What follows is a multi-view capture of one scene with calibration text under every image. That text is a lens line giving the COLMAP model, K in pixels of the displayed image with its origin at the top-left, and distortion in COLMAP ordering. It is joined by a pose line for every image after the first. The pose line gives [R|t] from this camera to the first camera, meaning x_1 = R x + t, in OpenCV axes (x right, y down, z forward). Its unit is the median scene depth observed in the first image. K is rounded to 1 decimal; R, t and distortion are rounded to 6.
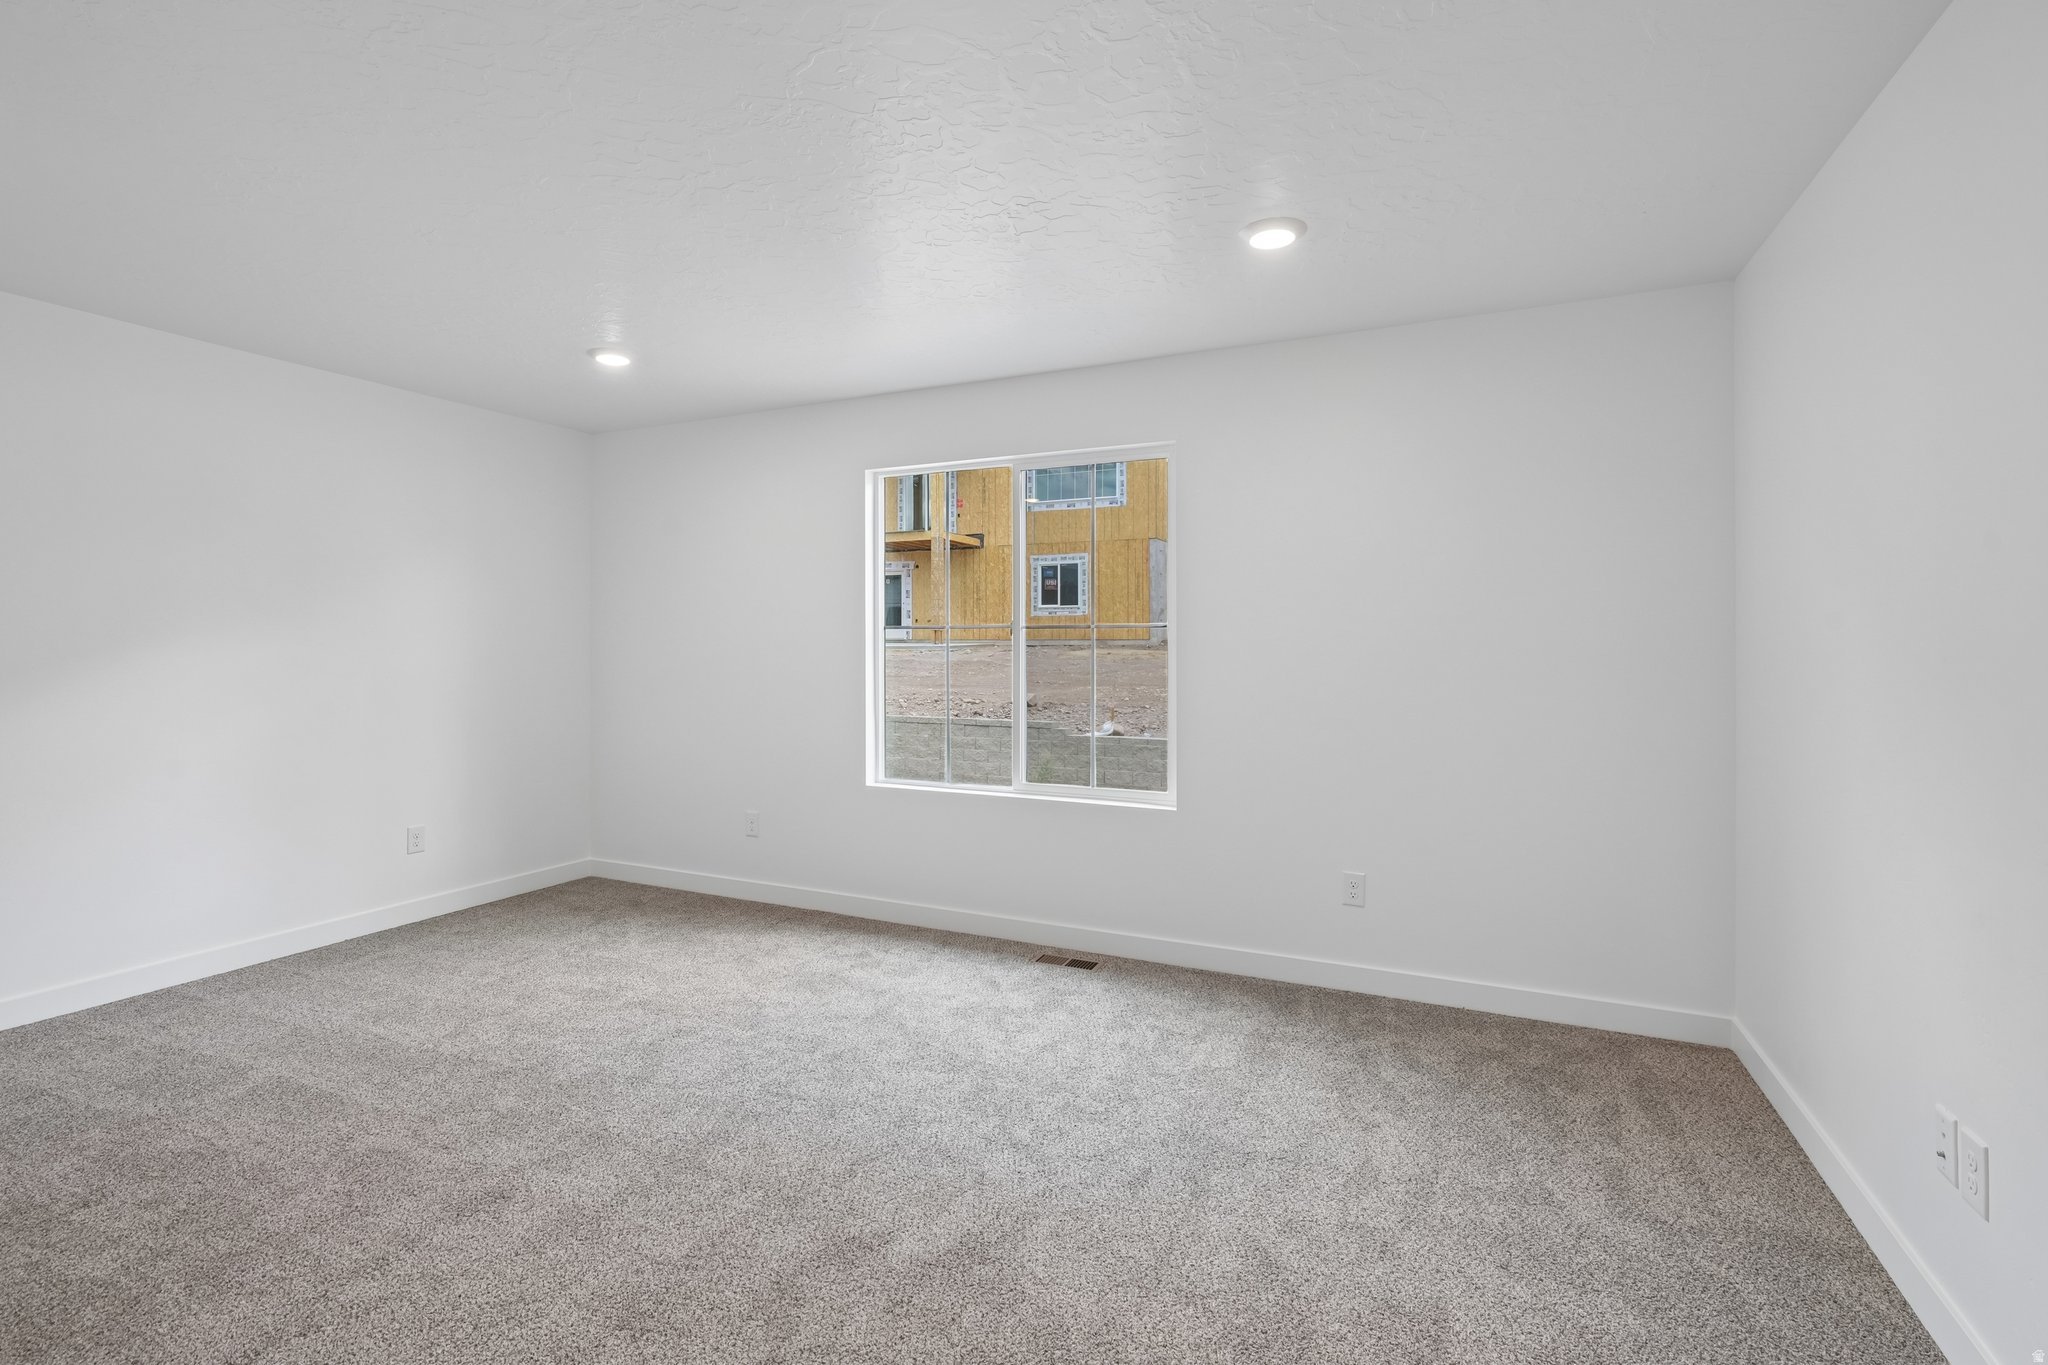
lens RADIAL K [[940.0, 0, 982.0], [0, 940.0, 646.2], [0, 0, 1]] dist [-0.001234, 0.000443]
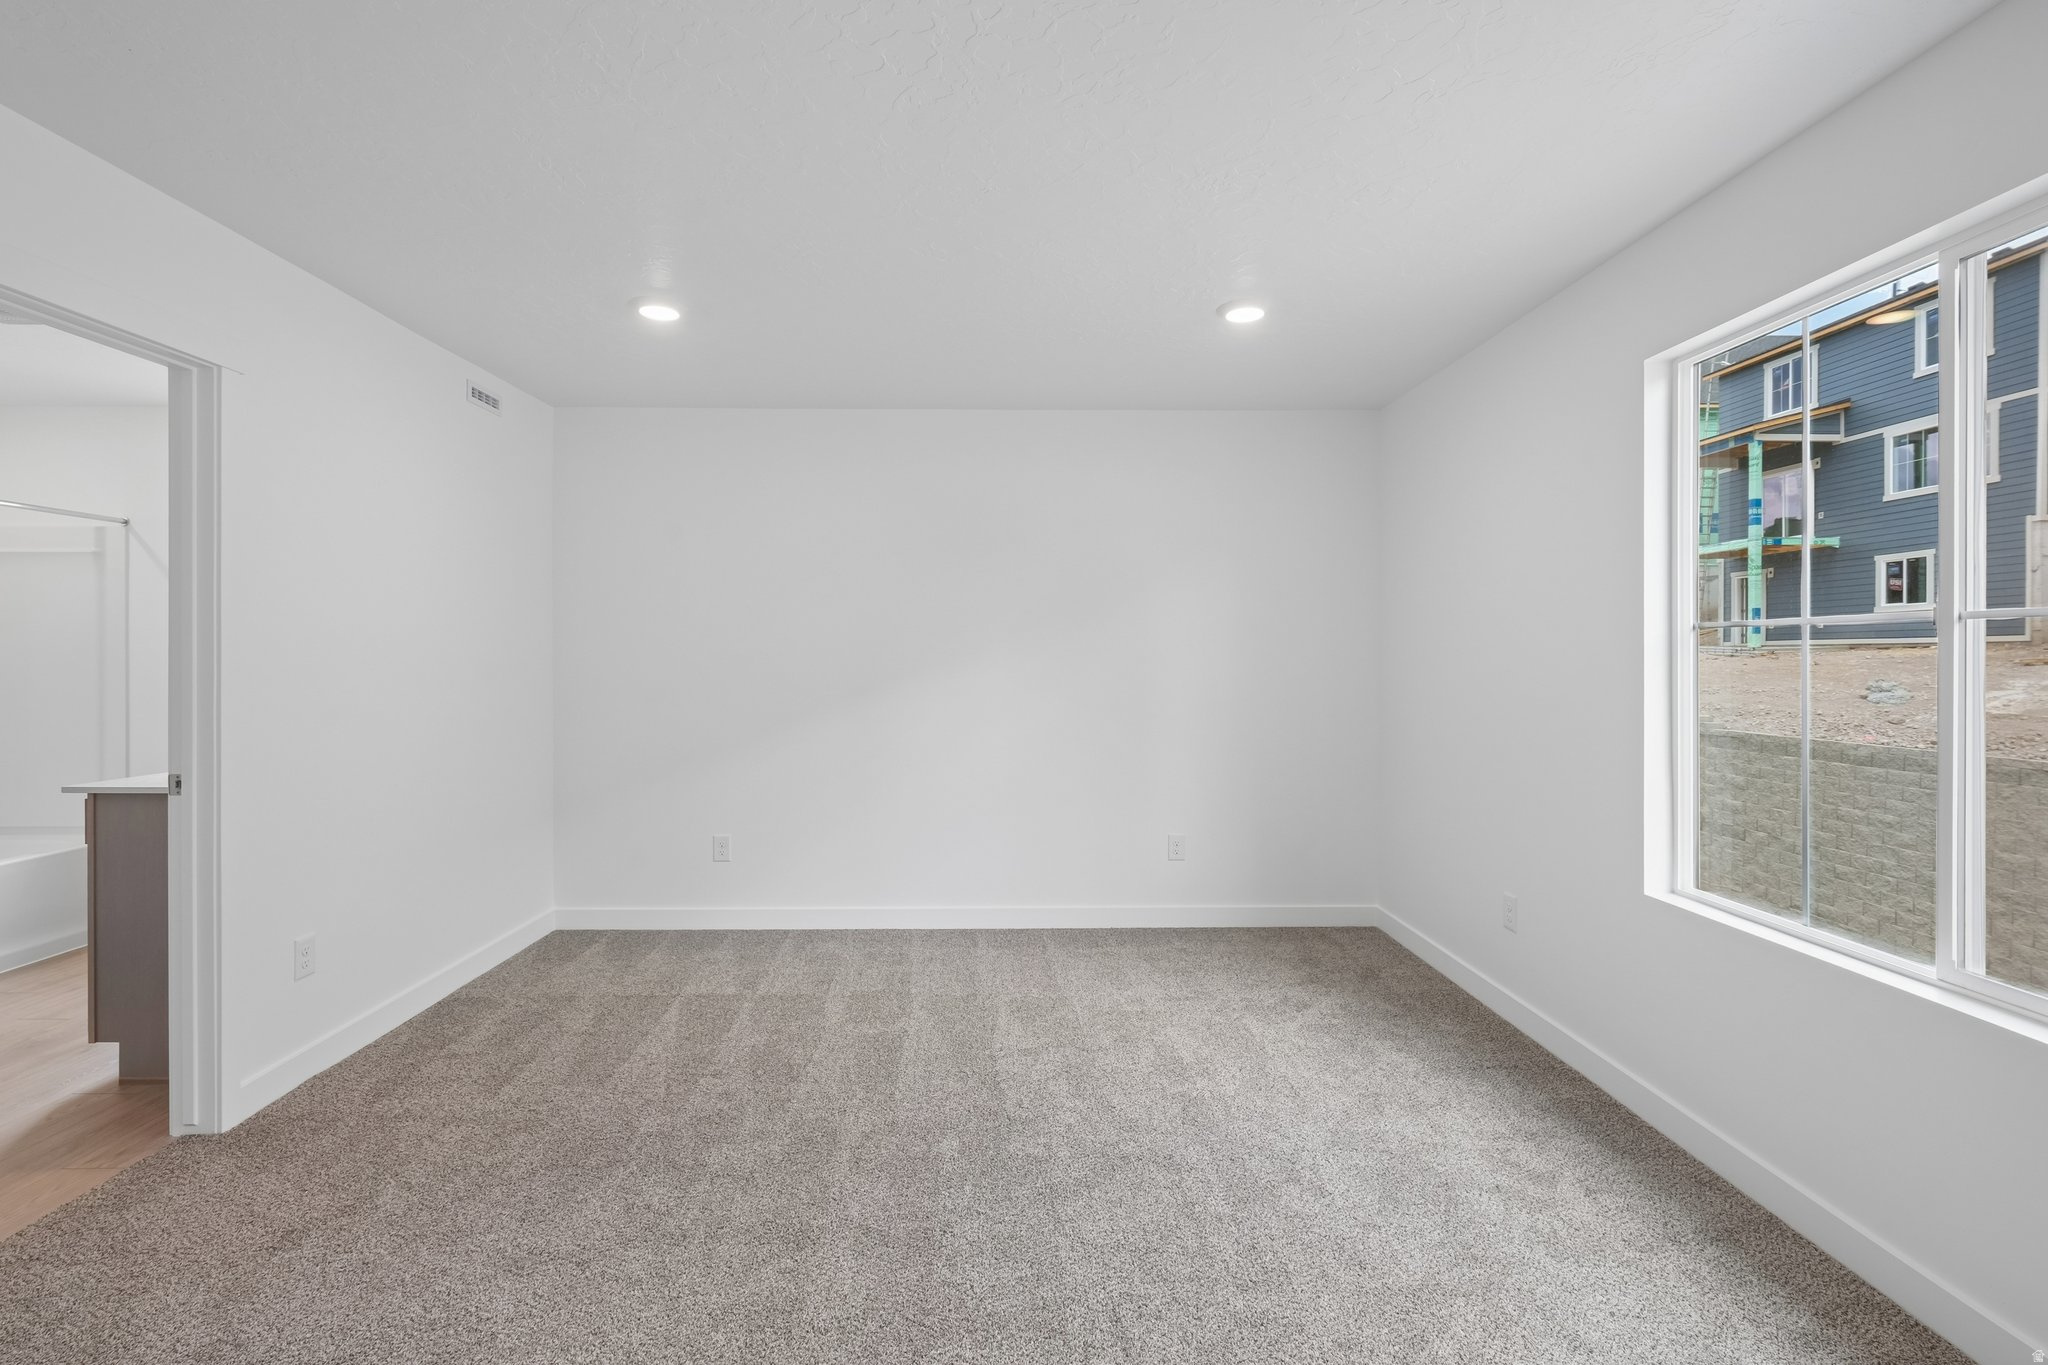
lens RADIAL K [[917.5, 0, 1024.1], [0, 917.5, 663.0], [0, 0, 1]] dist [-0.002041, 0.001484]
pose [[0.468042, 0.004459, -0.883695, 0.266918], [0.000073, 0.999987, 0.005084, -0.000695], [0.883706, -0.002444, 0.468035, 0.507178]]
